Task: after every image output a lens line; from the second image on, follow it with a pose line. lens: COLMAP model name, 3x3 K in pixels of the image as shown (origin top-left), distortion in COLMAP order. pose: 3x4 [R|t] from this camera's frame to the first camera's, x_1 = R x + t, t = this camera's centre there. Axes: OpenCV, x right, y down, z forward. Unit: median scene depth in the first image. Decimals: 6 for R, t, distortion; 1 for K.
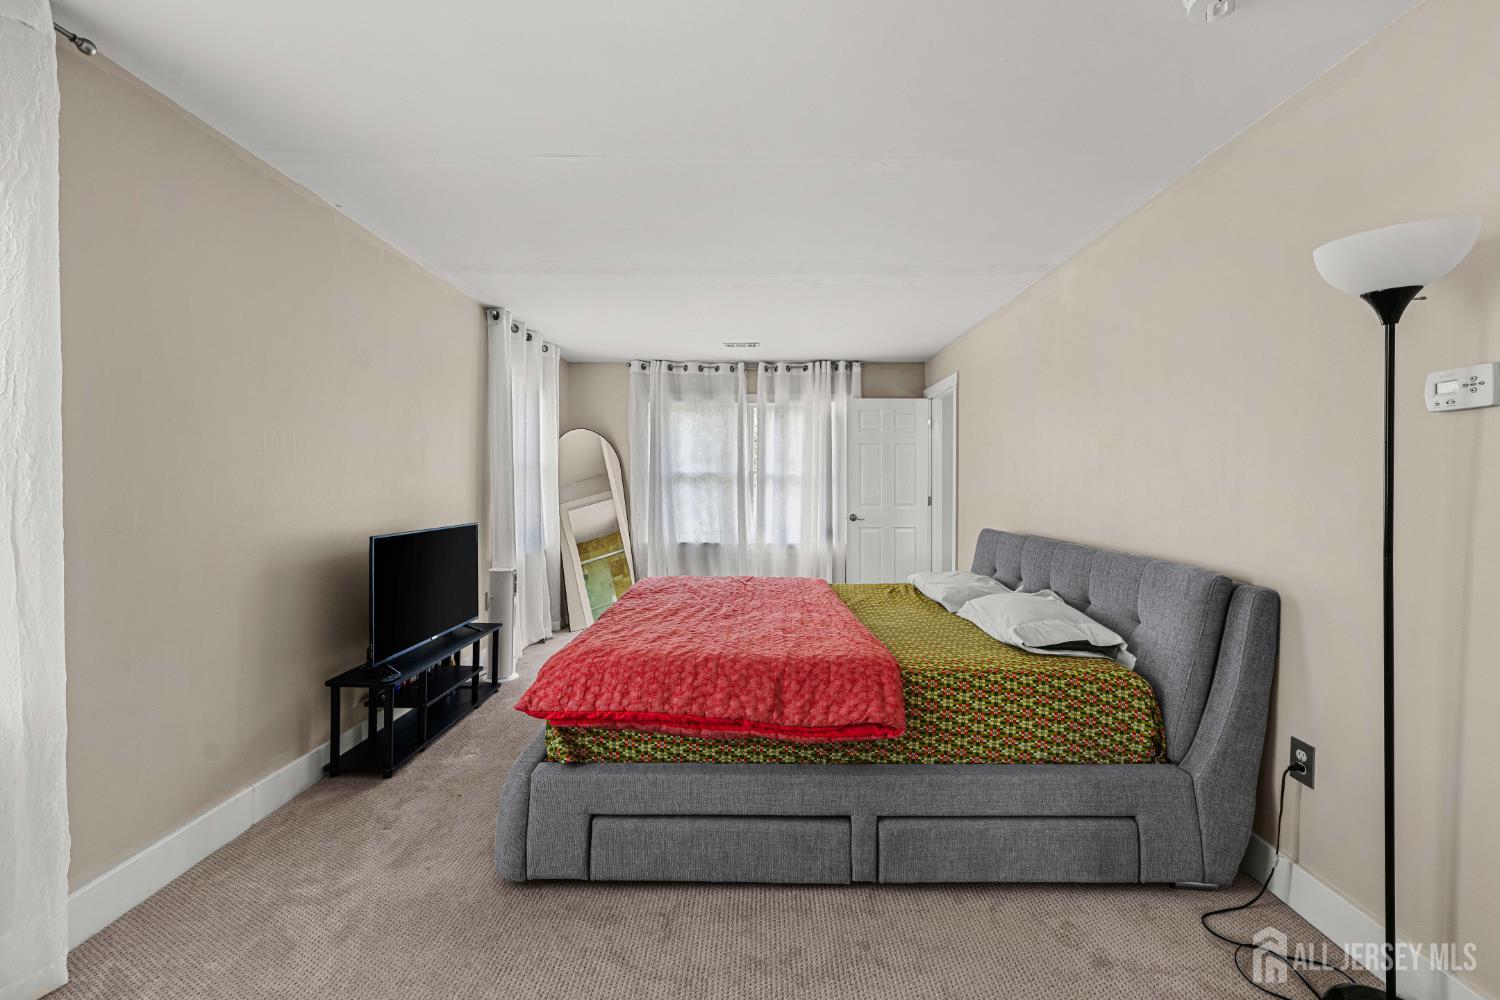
lens RADIAL K [[599.6, 0, 748.2], [0, 599.6, 492.0], [0, 0, 1]] dist [-0.006015, -0.000186]
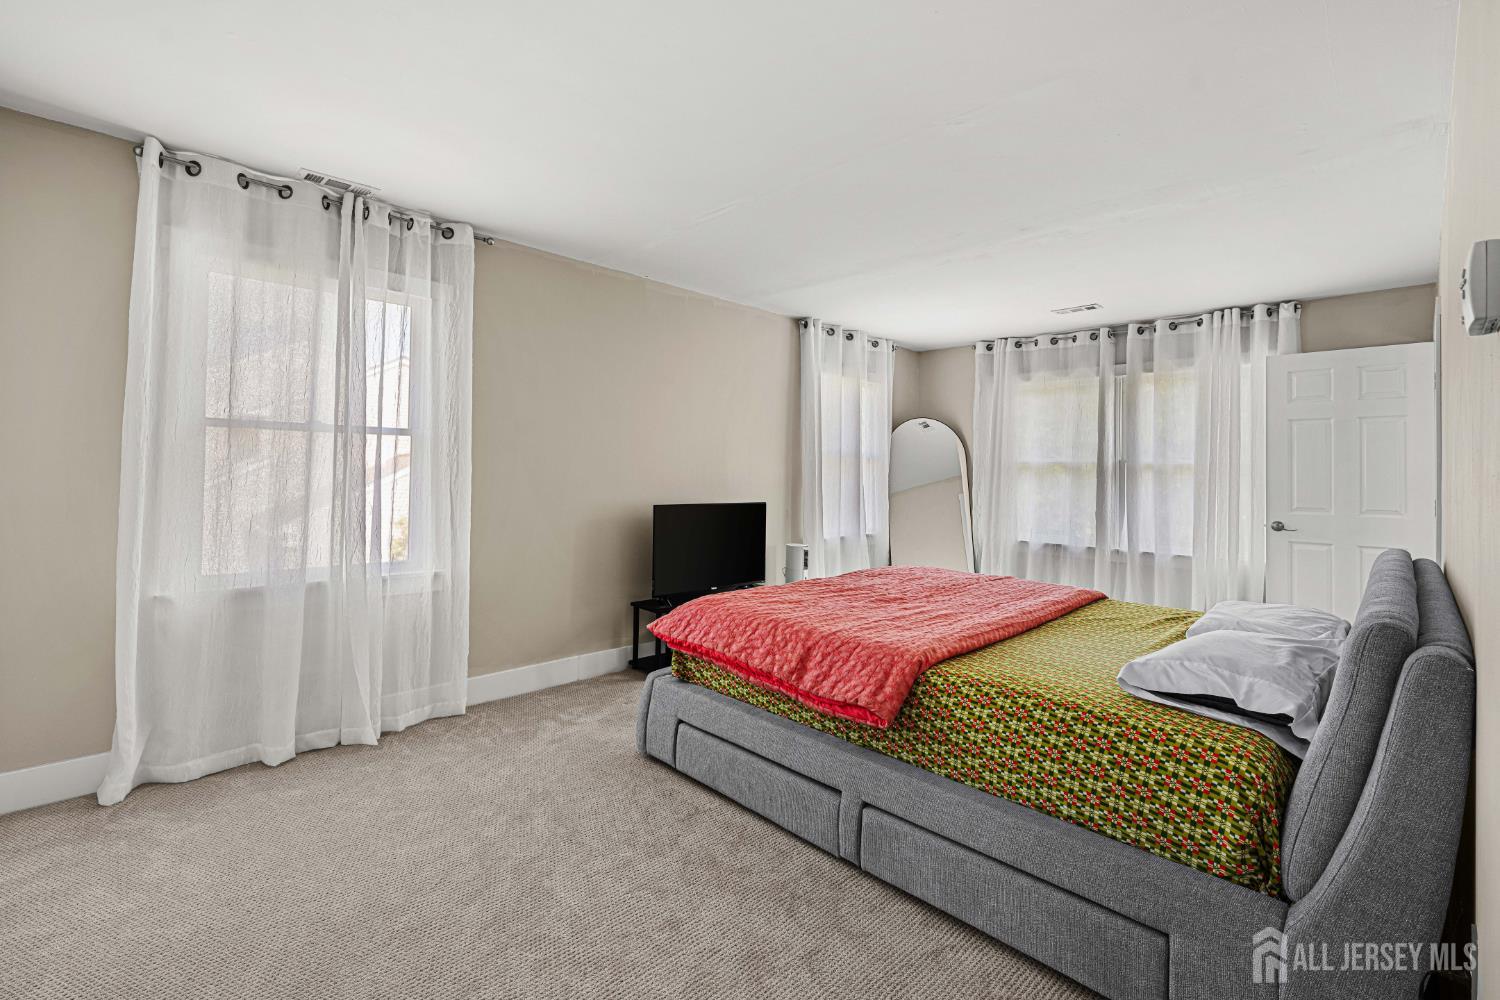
lens RADIAL K [[679.2, 0, 769.9], [0, 679.2, 473.9], [0, 0, 1]] dist [-0.012638, 0.000949]
pose [[0.702863, 0.010803, -0.711244, 0.842350], [-0.025497, 0.999625, -0.010013, 0.012031], [0.710869, 0.025172, 0.702874, 0.078662]]
